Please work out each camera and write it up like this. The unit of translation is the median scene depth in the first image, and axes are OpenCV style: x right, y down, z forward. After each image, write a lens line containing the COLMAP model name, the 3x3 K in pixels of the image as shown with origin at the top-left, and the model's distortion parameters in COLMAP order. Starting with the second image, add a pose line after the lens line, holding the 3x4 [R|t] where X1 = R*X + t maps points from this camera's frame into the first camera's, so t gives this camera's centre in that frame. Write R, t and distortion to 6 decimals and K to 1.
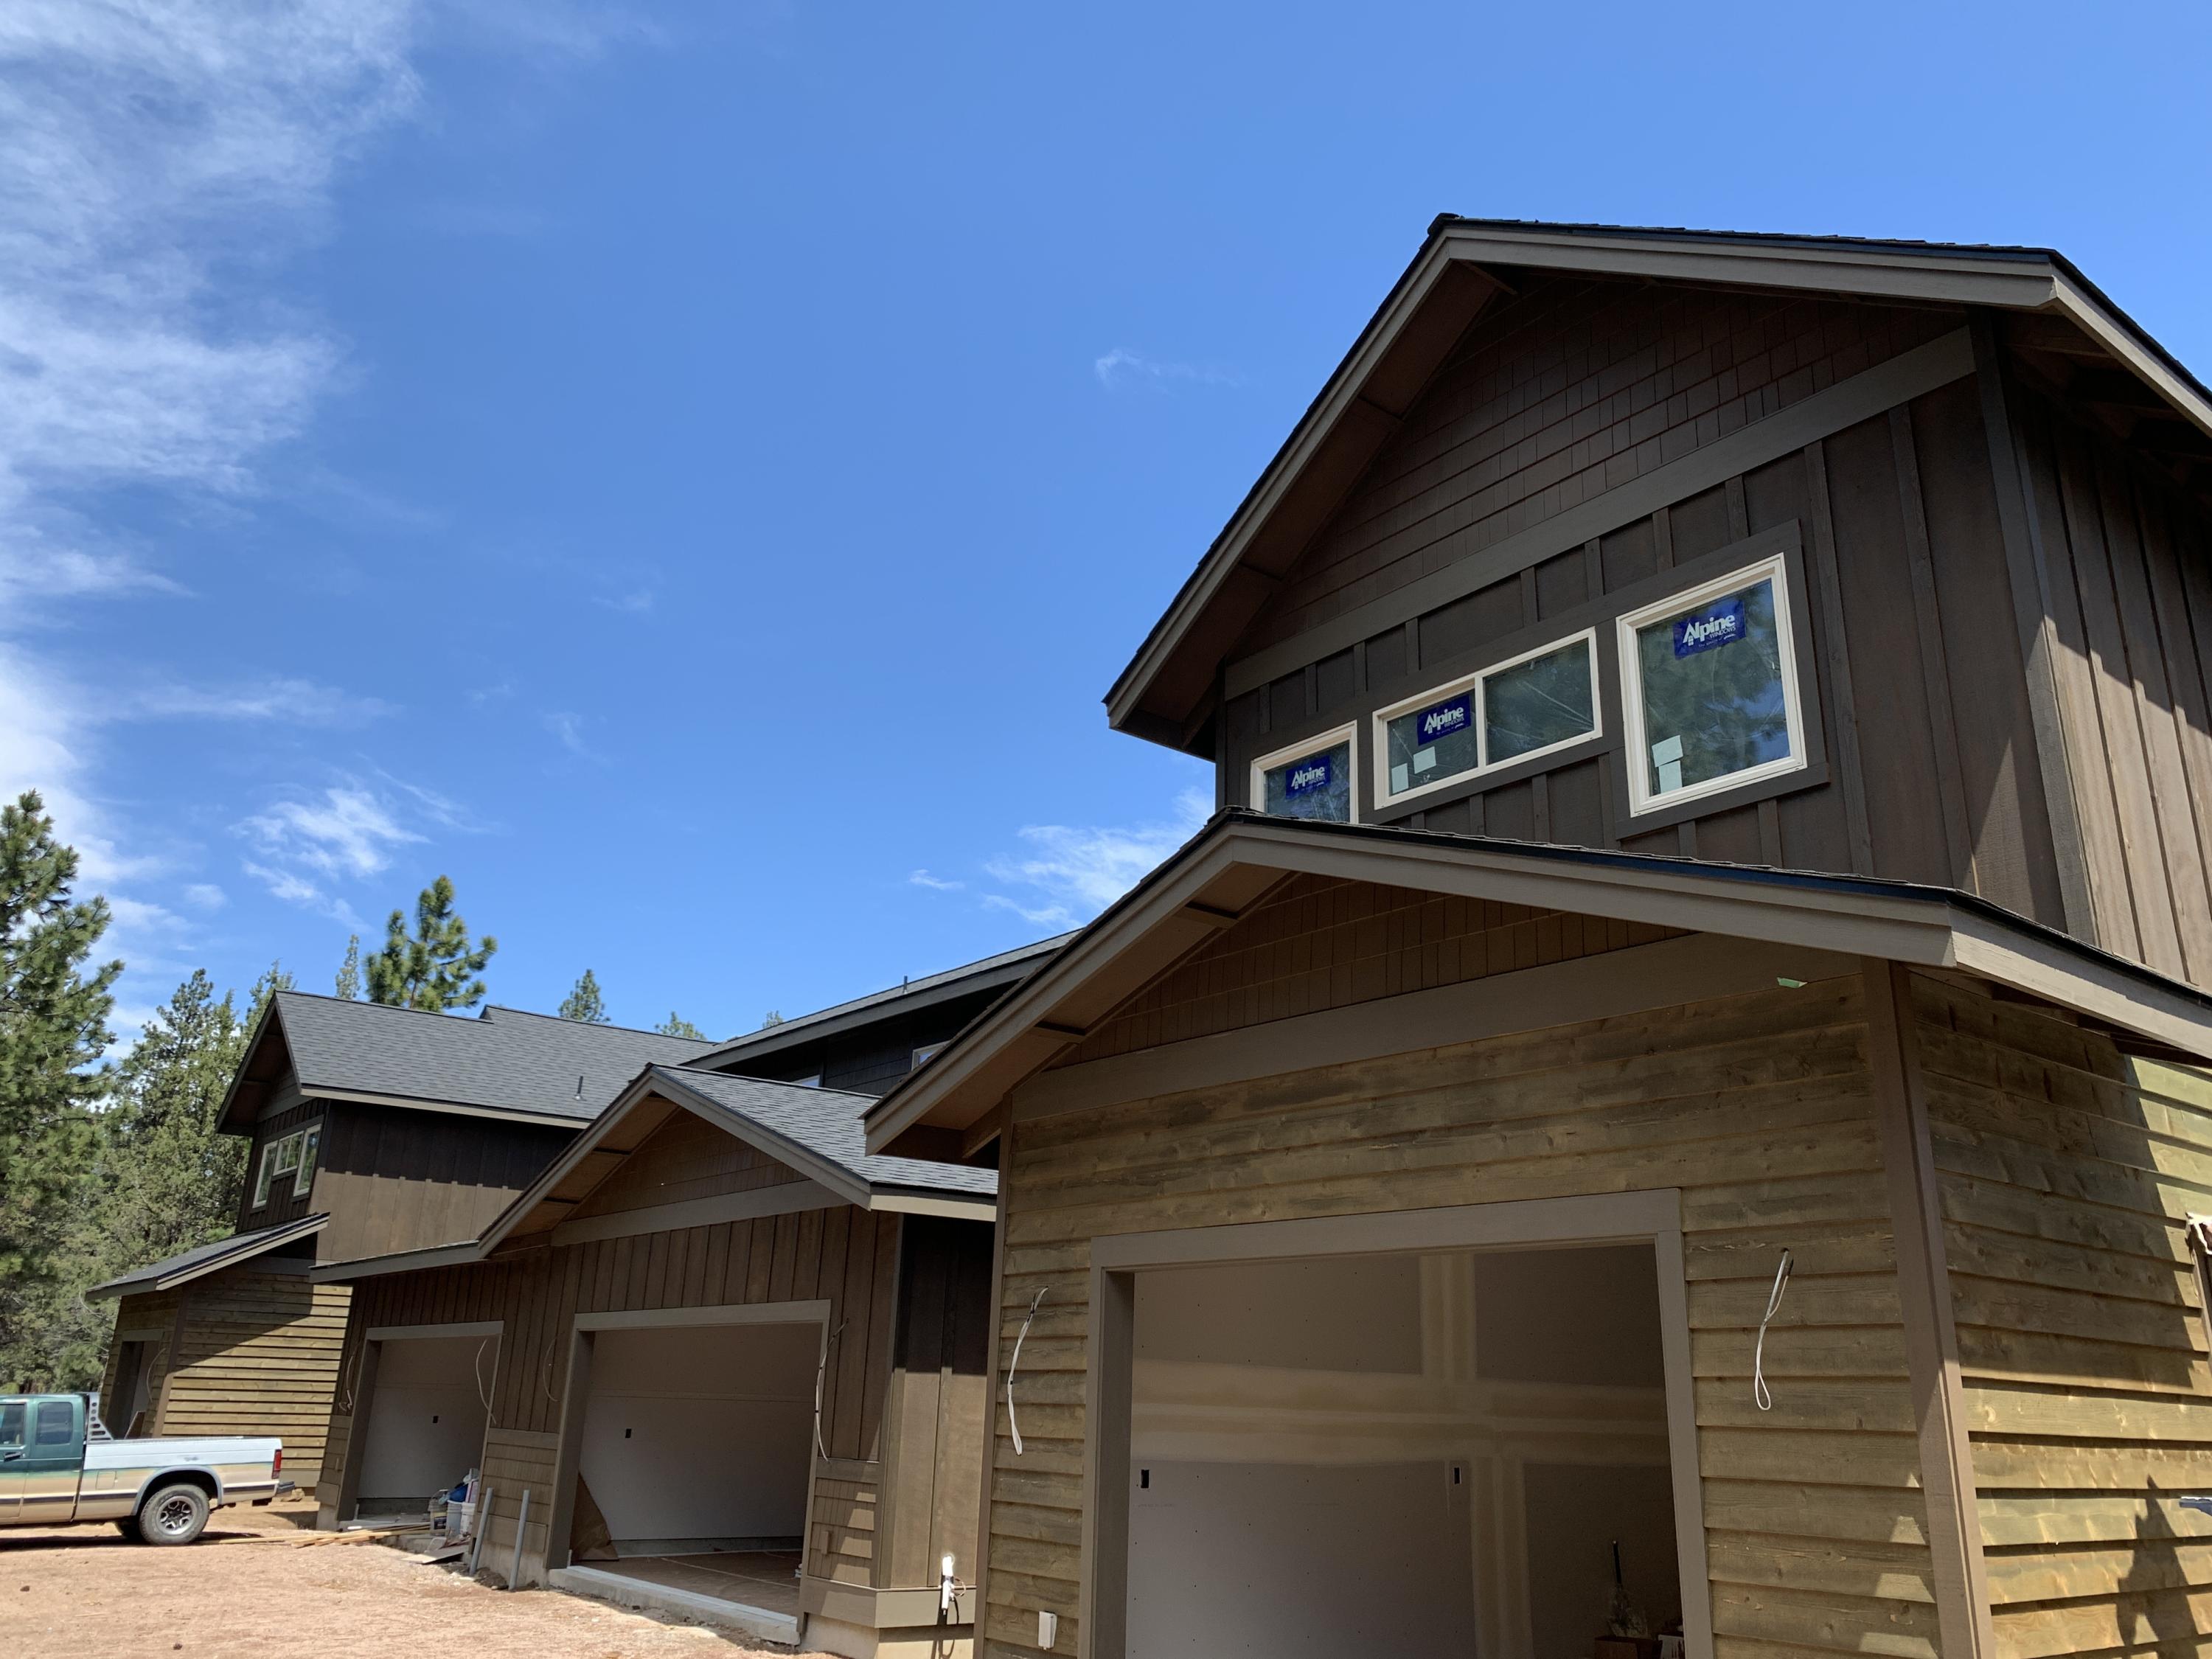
lens RADIAL K [[1682.3, 0, 1106.0], [0, 1682.3, 829.5], [0, 0, 1]] dist [-0.032803, -0.000998]
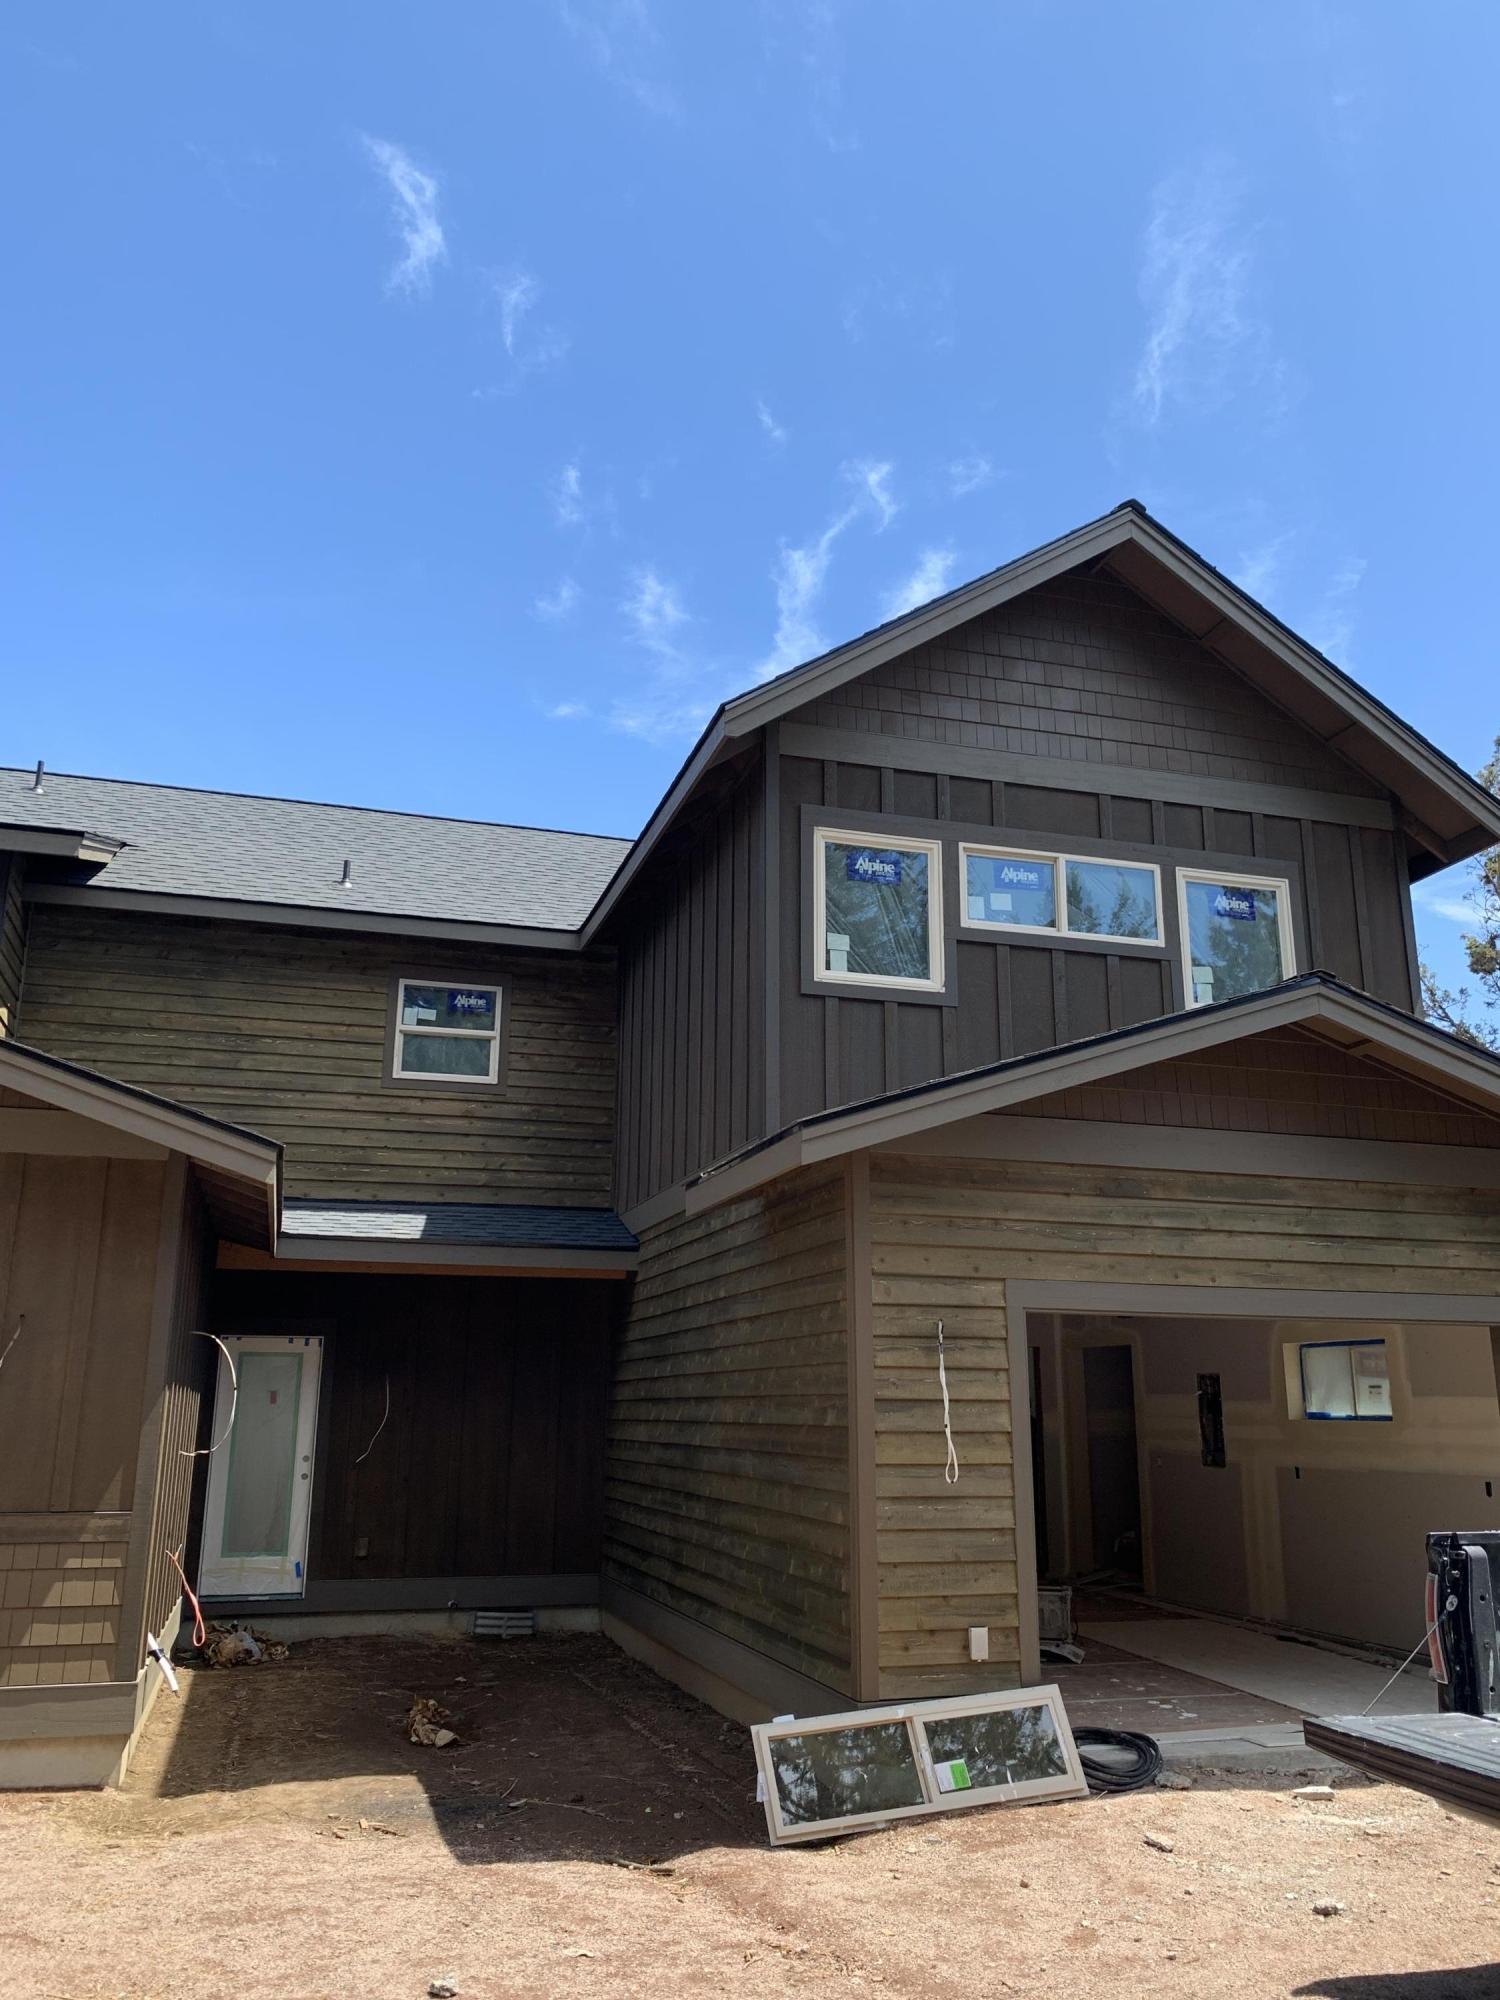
lens RADIAL K [[1554.3, 0, 750.0], [0, 1554.3, 1000.0], [0, 0, 1]] dist [0.007172, 0.004484]
pose [[0.382228, 0.214201, 0.898899, -0.983473], [-0.296118, 0.949857, -0.100429, 0.216689], [-0.875338, -0.227794, 0.426490, 0.740125]]
